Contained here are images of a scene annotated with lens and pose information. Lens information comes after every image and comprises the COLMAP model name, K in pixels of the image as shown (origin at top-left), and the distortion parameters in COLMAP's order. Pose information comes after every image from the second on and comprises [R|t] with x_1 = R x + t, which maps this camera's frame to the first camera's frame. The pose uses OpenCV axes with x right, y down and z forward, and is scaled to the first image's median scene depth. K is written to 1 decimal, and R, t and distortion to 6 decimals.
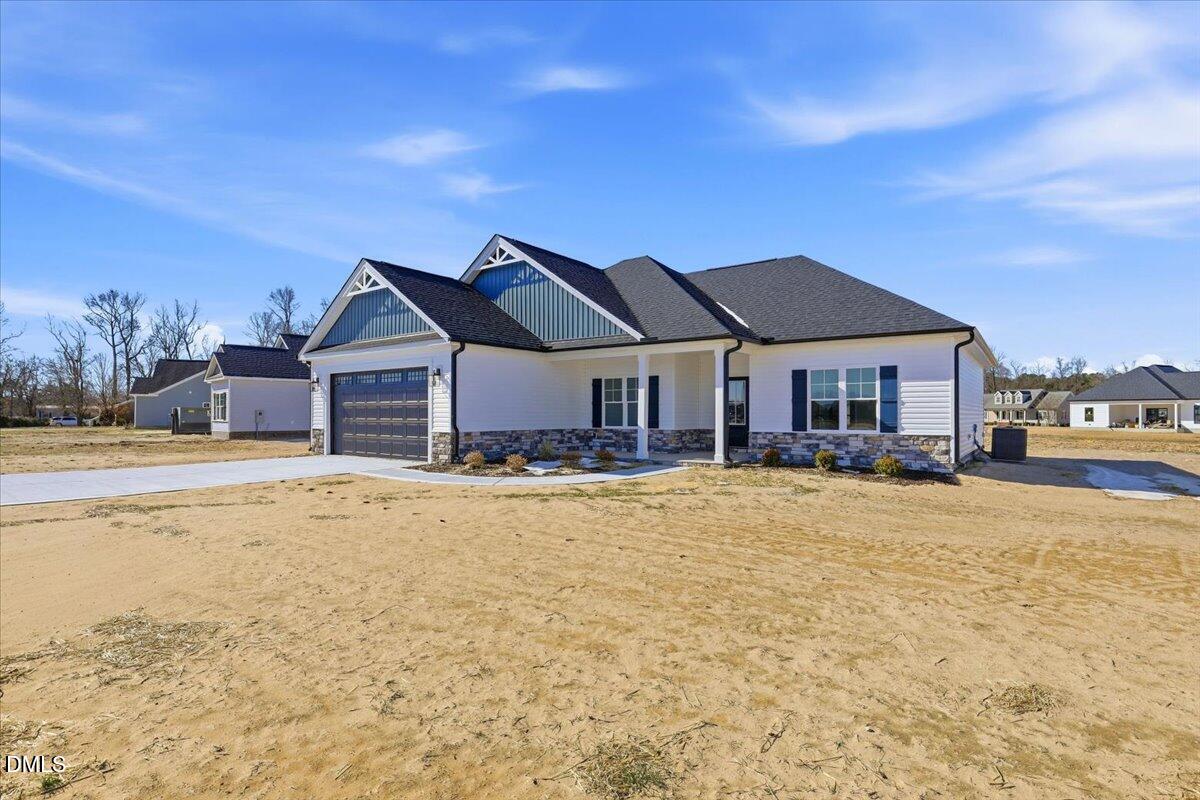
lens RADIAL K [[587.3, 0, 600.0], [0, 587.3, 400.0], [0, 0, 1]] dist [-0.024596, 0.000726]
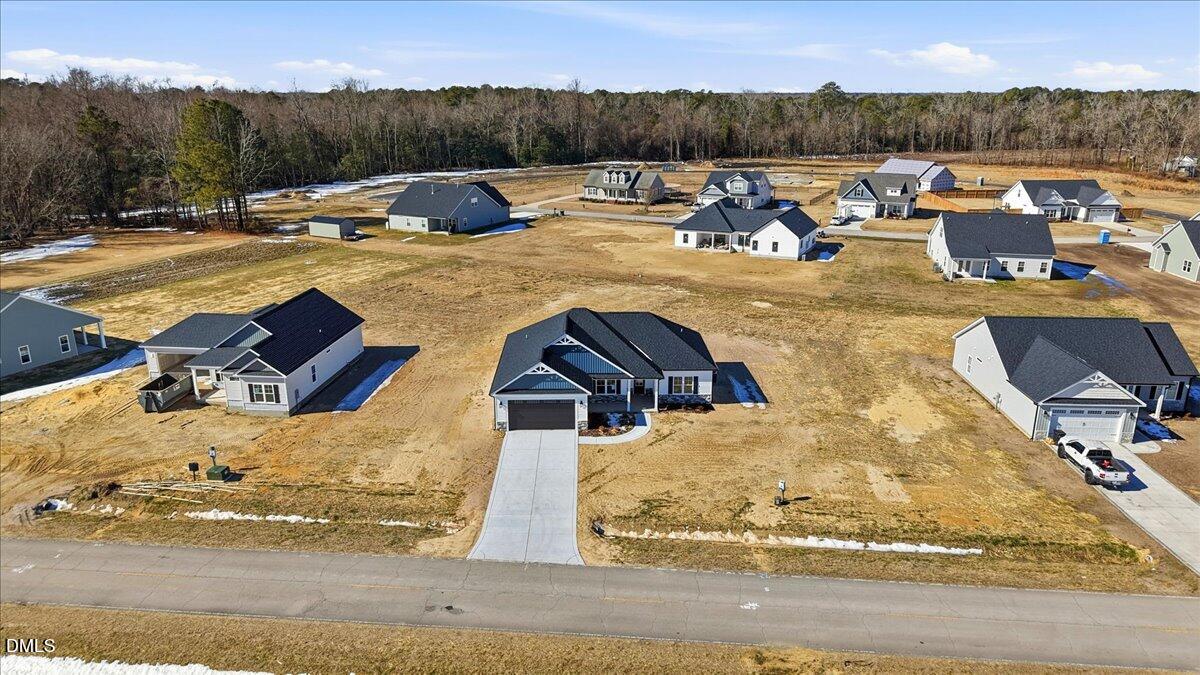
lens RADIAL K [[801.8, 0, 600.0], [0, 801.8, 337.5], [0, 0, 1]] dist [0.058778, -0.097857]
pose [[0.787819, -0.181088, 0.588684, -2.529435], [-0.014001, 0.950287, 0.311060, -1.622810], [-0.615748, -0.253301, 0.746118, -2.006681]]
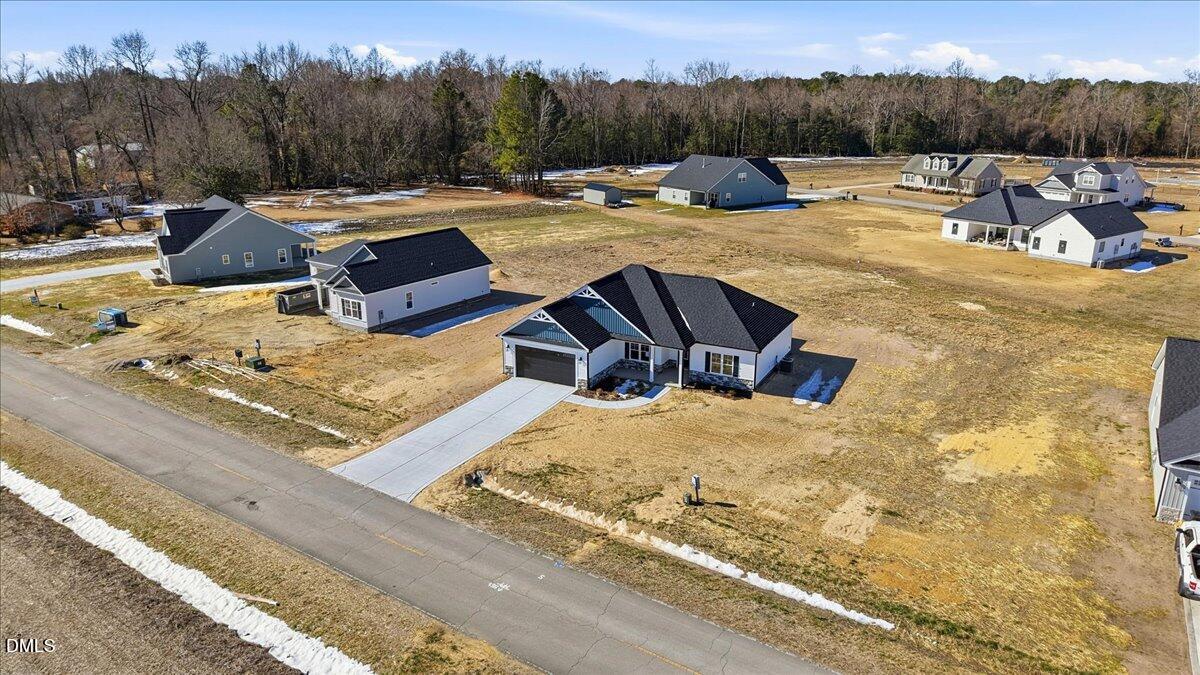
lens RADIAL K [[801.8, 0, 600.0], [0, 801.8, 337.5], [0, 0, 1]] dist [0.058778, -0.097857]
pose [[0.987311, -0.047479, 0.151532, -0.749679], [-0.003369, 0.947778, 0.318912, -1.333616], [-0.158760, -0.315376, 0.935592, -2.484513]]
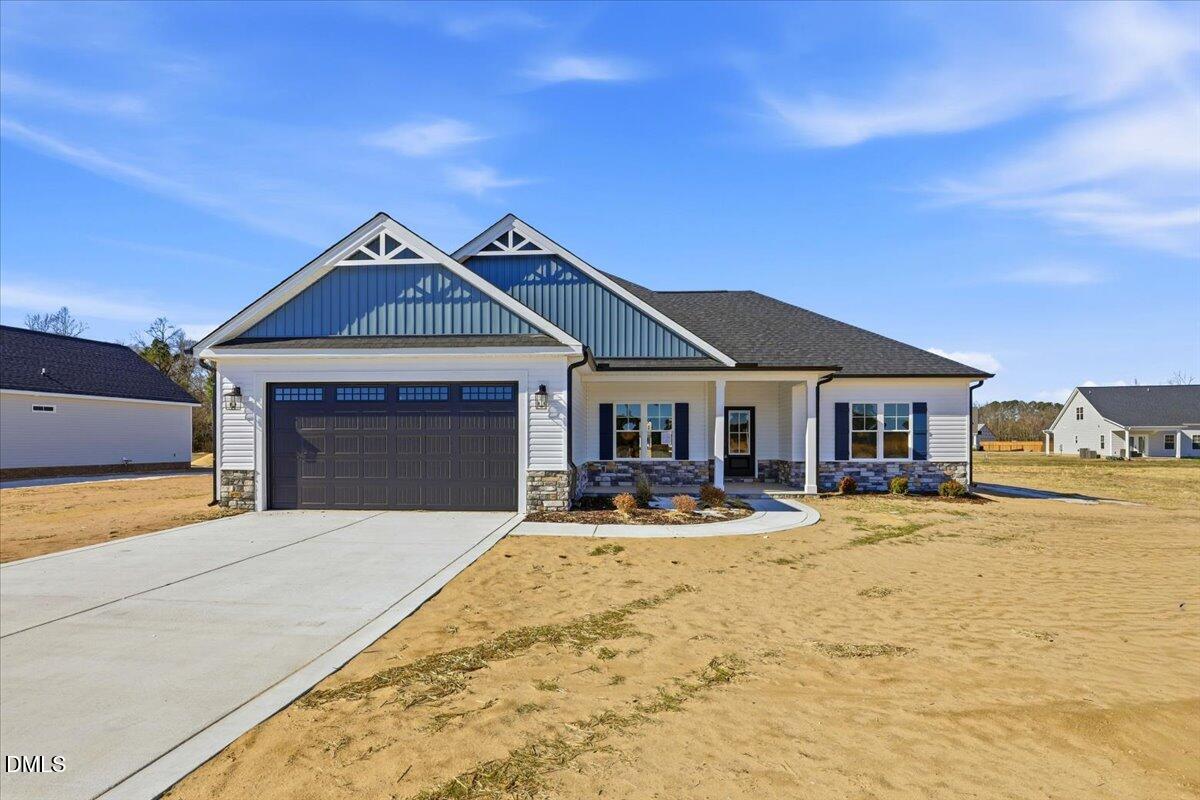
lens RADIAL K [[624.9, 0, 596.7], [0, 624.9, 434.7], [0, 0, 1]] dist [-0.039620, 0.011841]
pose [[0.833161, 0.003619, 0.553019, -0.655144], [-0.012445, 0.999848, 0.012205, -0.001359], [-0.552891, -0.017050, 0.833079, 0.298410]]
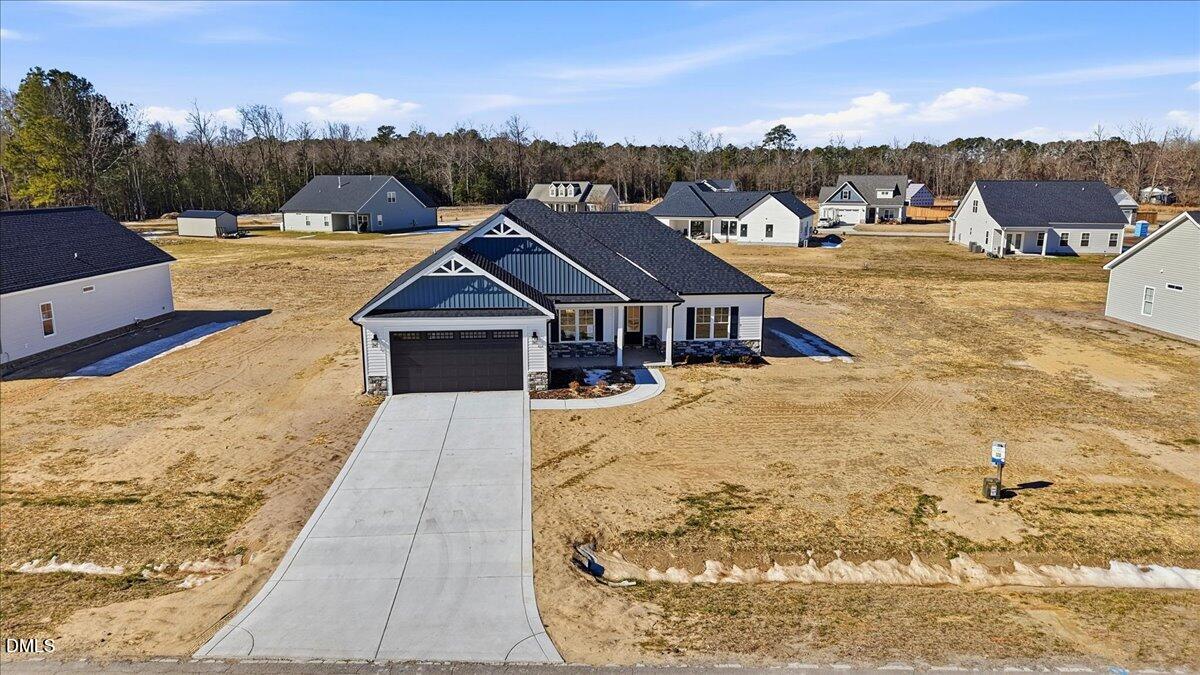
lens RADIAL K [[801.8, 0, 600.0], [0, 801.8, 337.5], [0, 0, 1]] dist [0.058778, -0.097857]
pose [[0.740419, -0.136041, 0.658235, -1.538153], [-0.016039, 0.975448, 0.219643, -0.505768], [-0.671955, -0.173185, 0.720058, -0.640715]]
